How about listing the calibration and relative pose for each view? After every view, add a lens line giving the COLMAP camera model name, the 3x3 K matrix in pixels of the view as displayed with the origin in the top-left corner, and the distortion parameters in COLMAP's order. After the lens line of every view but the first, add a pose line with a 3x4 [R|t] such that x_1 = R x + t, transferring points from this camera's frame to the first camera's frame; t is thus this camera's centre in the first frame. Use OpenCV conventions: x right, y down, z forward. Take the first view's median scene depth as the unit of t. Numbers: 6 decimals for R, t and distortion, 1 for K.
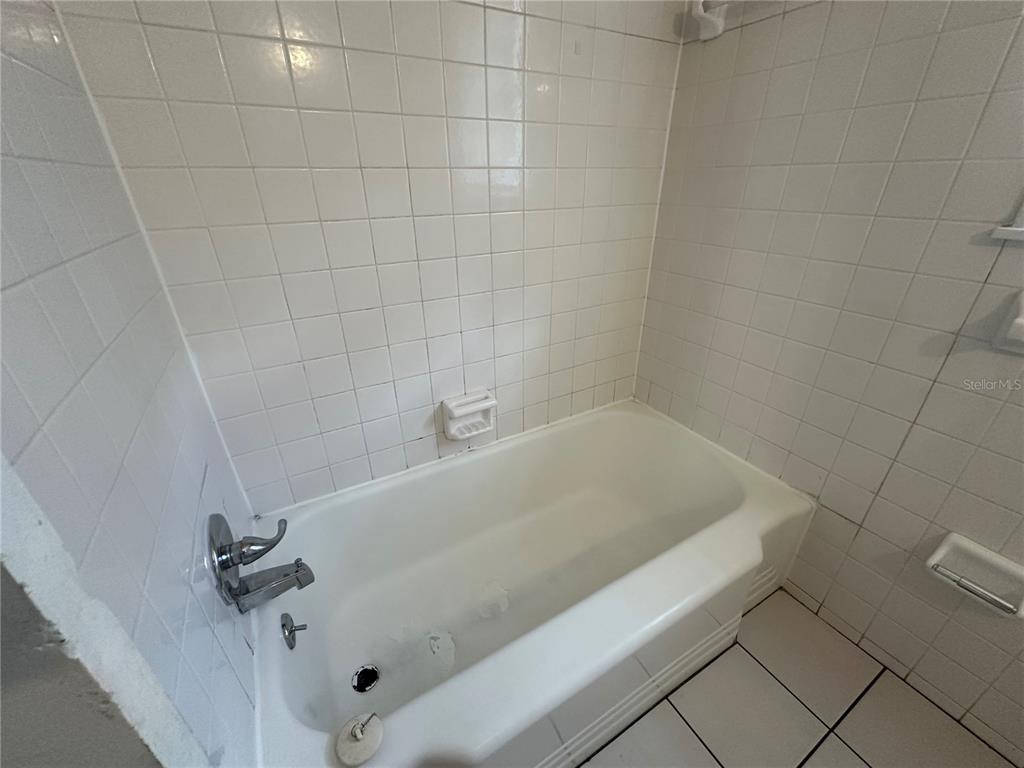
lens RADIAL K [[411.8, 0, 512.0], [0, 411.8, 384.0], [0, 0, 1]] dist [0.000627, -0.000081]
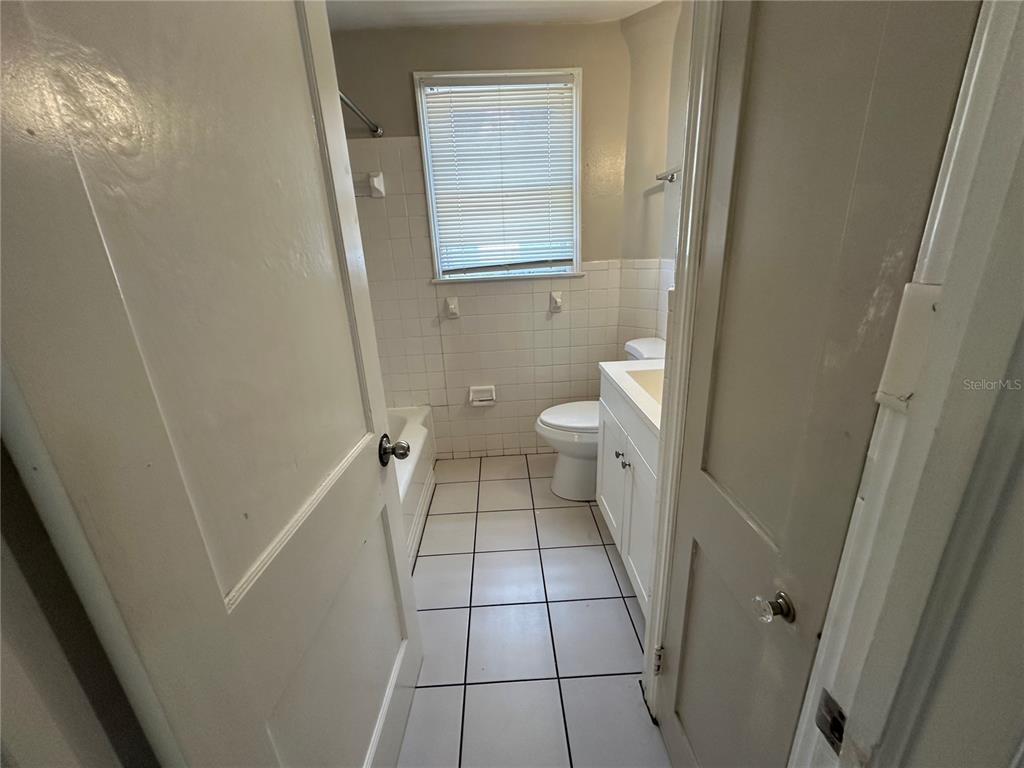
lens RADIAL K [[411.8, 0, 512.0], [0, 411.8, 384.0], [0, 0, 1]] dist [0.000627, -0.000081]
pose [[0.465466, -0.286314, 0.837476, -0.983699], [0.434359, 0.898340, 0.065707, 0.276328], [-0.771151, 0.333181, 0.542510, -0.629286]]
